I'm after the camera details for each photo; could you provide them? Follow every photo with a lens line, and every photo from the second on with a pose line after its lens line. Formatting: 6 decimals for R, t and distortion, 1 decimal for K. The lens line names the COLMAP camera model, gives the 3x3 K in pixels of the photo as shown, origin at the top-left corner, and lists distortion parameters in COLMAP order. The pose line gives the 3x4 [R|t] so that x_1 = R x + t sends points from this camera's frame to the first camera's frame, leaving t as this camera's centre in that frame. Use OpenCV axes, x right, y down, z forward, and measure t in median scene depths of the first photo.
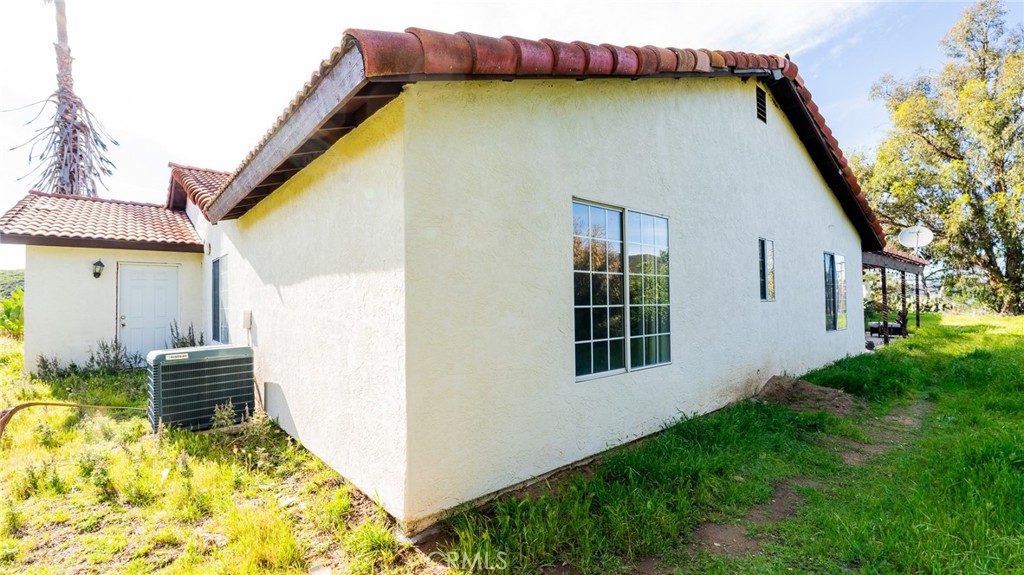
lens RADIAL K [[453.0, 0, 513.1], [0, 453.0, 289.7], [0, 0, 1]] dist [-0.003475, 0.000749]
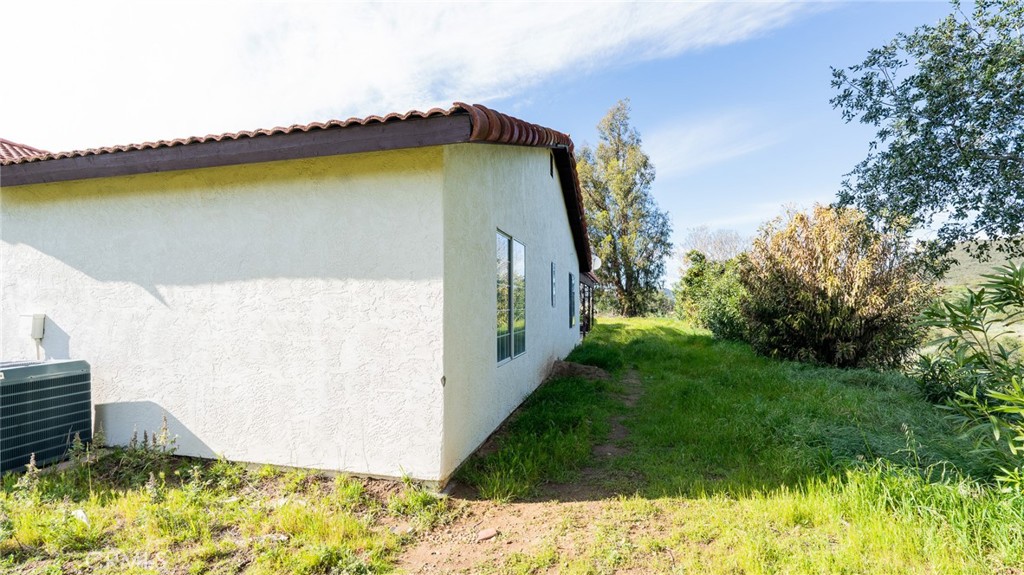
lens RADIAL K [[453.0, 0, 509.2], [0, 453.0, 289.3], [0, 0, 1]] dist [-0.003475, 0.000749]
pose [[0.818234, 0.028396, 0.574183, -0.267801], [-0.021897, 0.999594, -0.018231, -0.000250], [-0.574468, 0.002344, 0.818524, -0.047170]]
